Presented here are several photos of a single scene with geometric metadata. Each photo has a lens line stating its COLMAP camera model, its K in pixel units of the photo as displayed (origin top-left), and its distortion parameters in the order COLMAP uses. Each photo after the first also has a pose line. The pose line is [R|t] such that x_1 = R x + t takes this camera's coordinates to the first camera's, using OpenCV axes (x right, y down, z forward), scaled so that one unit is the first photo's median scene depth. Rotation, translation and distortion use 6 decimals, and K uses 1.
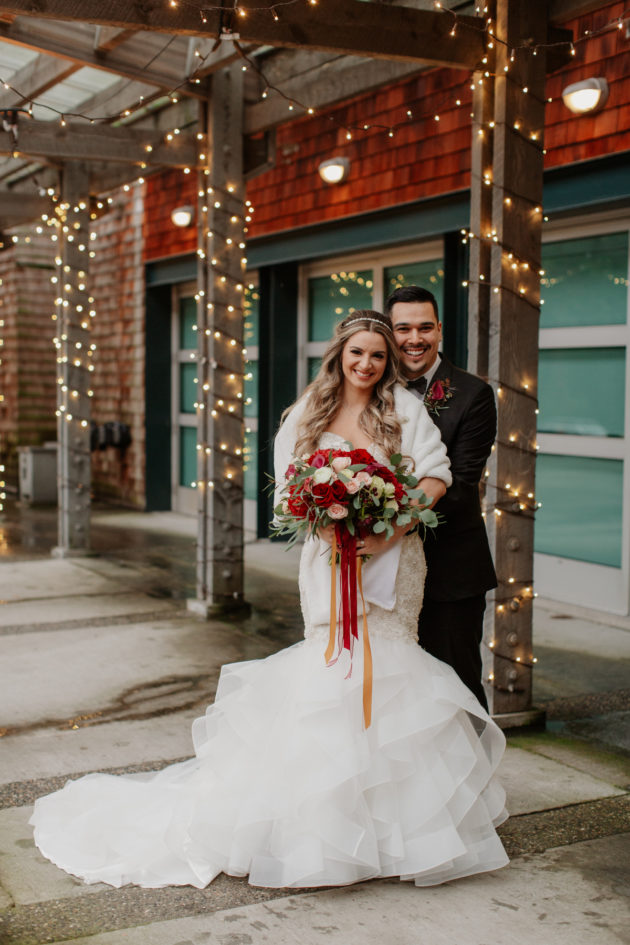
lens RADIAL K [[1355.3, 0, 293.1], [0, 1355.3, 455.6], [0, 0, 1]] dist [0.044950, 0.001275]
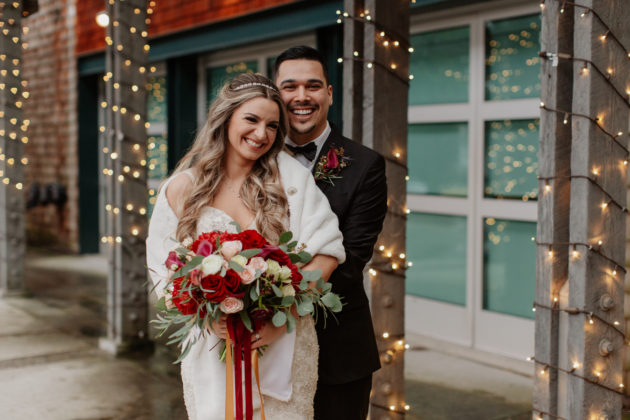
lens RADIAL K [[955.6, 0, 315.0], [0, 955.6, 210.0], [0, 0, 1]] dist [0.006506, 0.023776]
pose [[0.993480, -0.007937, 0.113731, 0.013134], [0.007158, 0.999948, 0.007257, -0.008880], [-0.113783, -0.006395, 0.993485, 0.169189]]
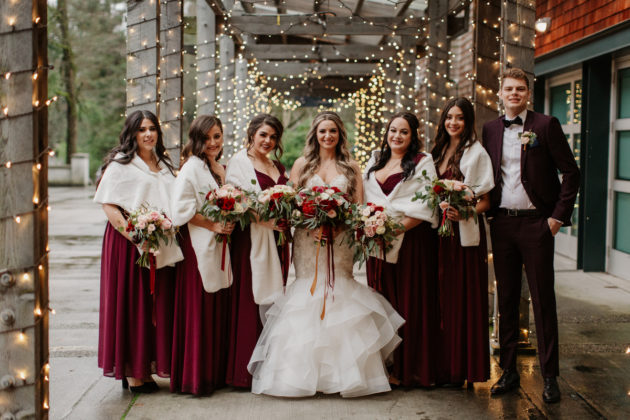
lens RADIAL K [[955.6, 0, 315.0], [0, 955.6, 210.0], [0, 0, 1]] dist [0.006506, 0.023776]
pose [[0.899917, 0.030069, -0.435024, 0.373214], [-0.026223, 0.999546, 0.014842, 0.013215], [0.435273, -0.001949, 0.900297, -0.248624]]
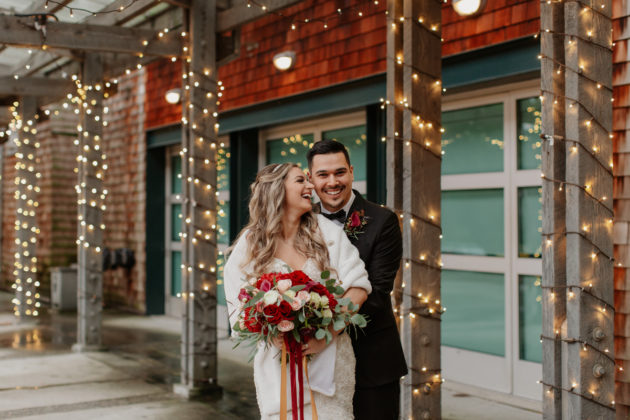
lens RADIAL K [[977.4, 0, 285.8], [0, 977.4, 188.0], [0, 0, 1]] dist [0.026053, 0.052513]
pose [[0.999575, -0.006179, 0.028483, 0.003735], [0.008594, 0.996305, -0.085459, -0.000147], [-0.027850, 0.085667, 0.995934, 0.048433]]
